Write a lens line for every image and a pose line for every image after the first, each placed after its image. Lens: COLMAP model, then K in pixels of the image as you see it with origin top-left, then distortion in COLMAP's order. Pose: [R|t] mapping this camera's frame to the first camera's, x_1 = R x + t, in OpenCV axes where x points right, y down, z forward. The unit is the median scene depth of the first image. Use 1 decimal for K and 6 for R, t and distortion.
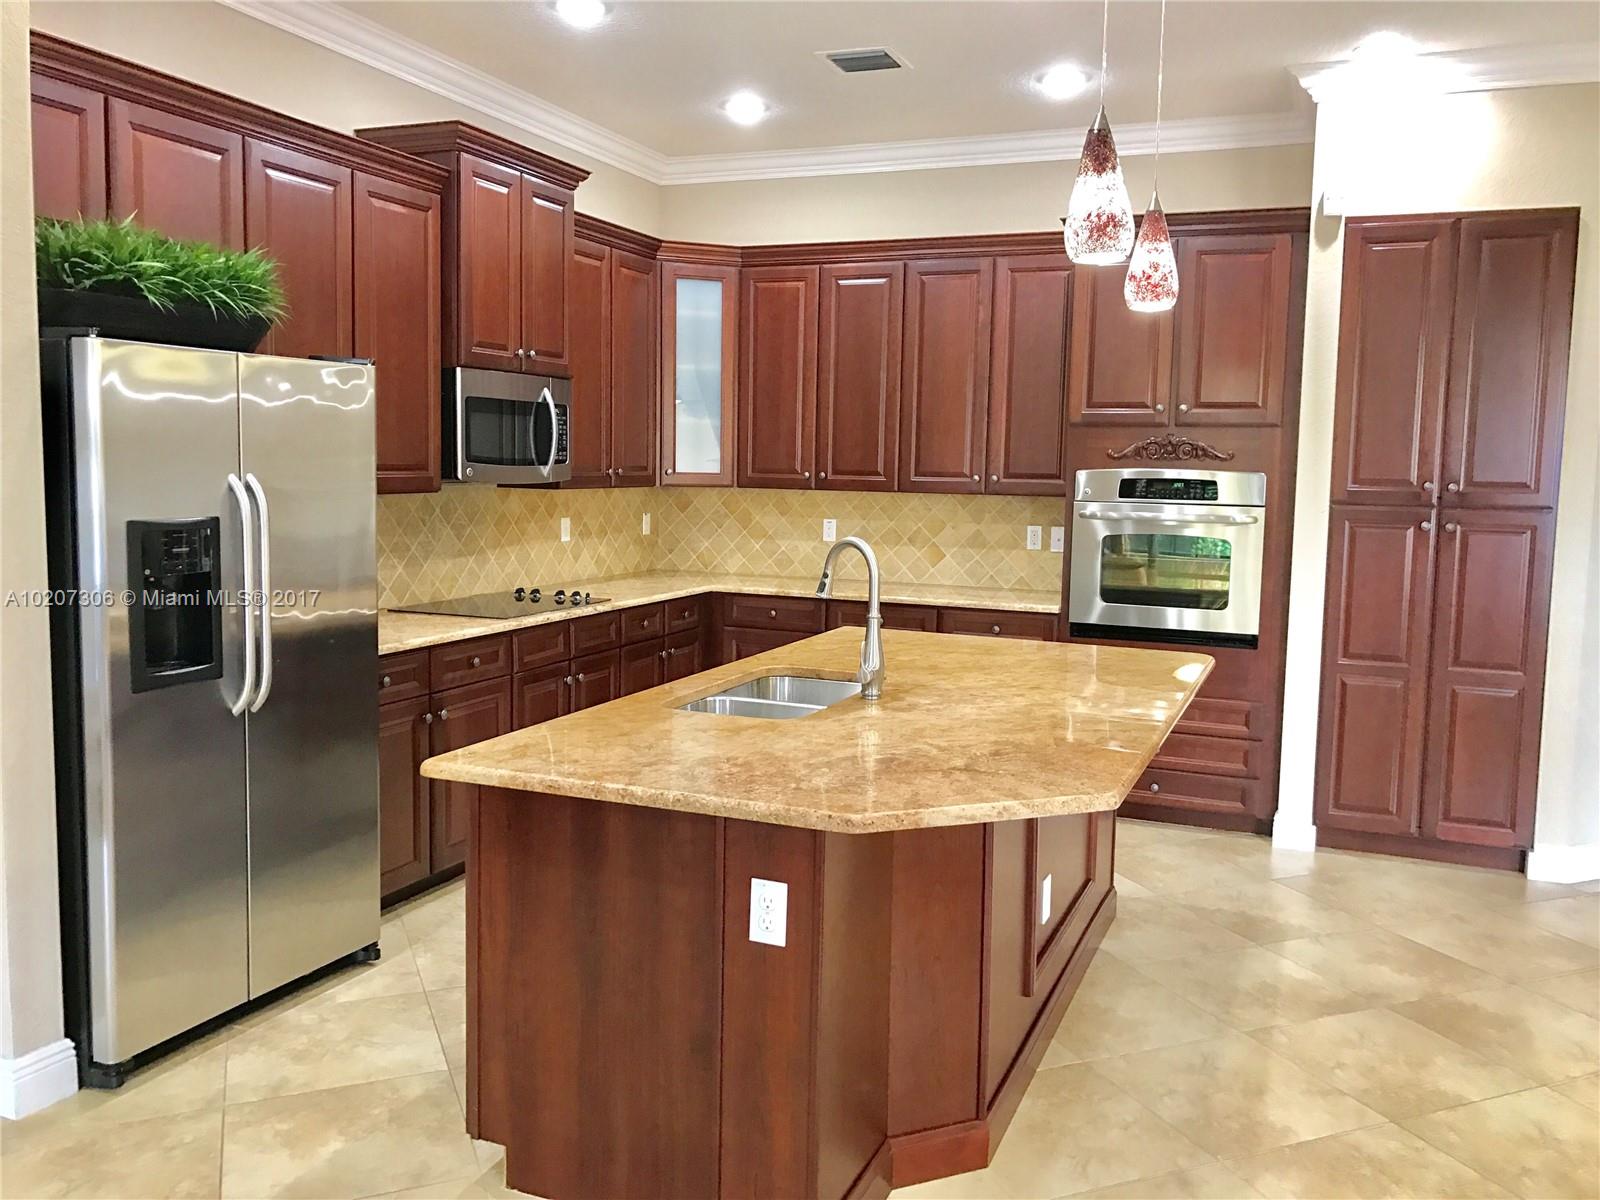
lens RADIAL K [[1335.3, 0, 796.4], [0, 1335.3, 596.8], [0, 0, 1]] dist [0.045838, -0.014941]
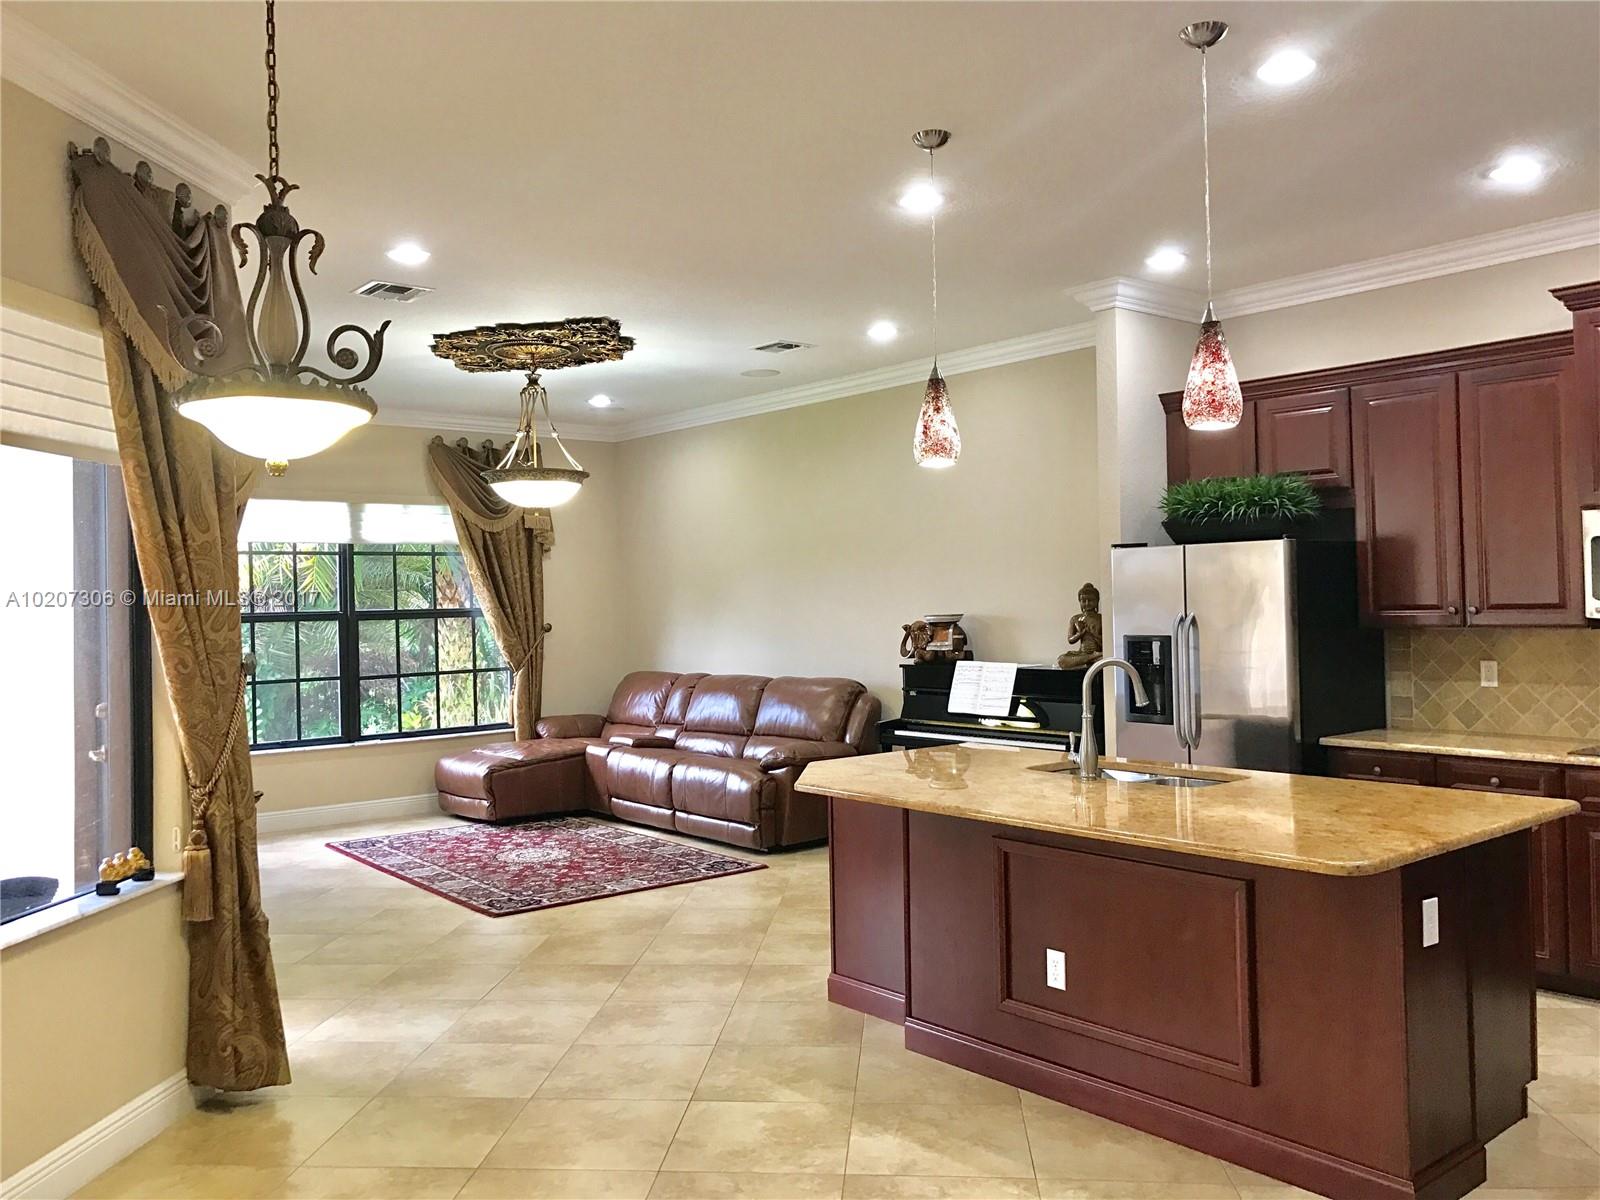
lens RADIAL K [[1335.3, 0, 798.6], [0, 1335.3, 598.6], [0, 0, 1]] dist [0.045838, -0.014941]
pose [[-0.478289, -0.011549, -0.878127, 1.453361], [-0.072096, 0.997055, 0.026156, -0.123303], [0.875238, 0.075819, -0.477713, 1.463273]]
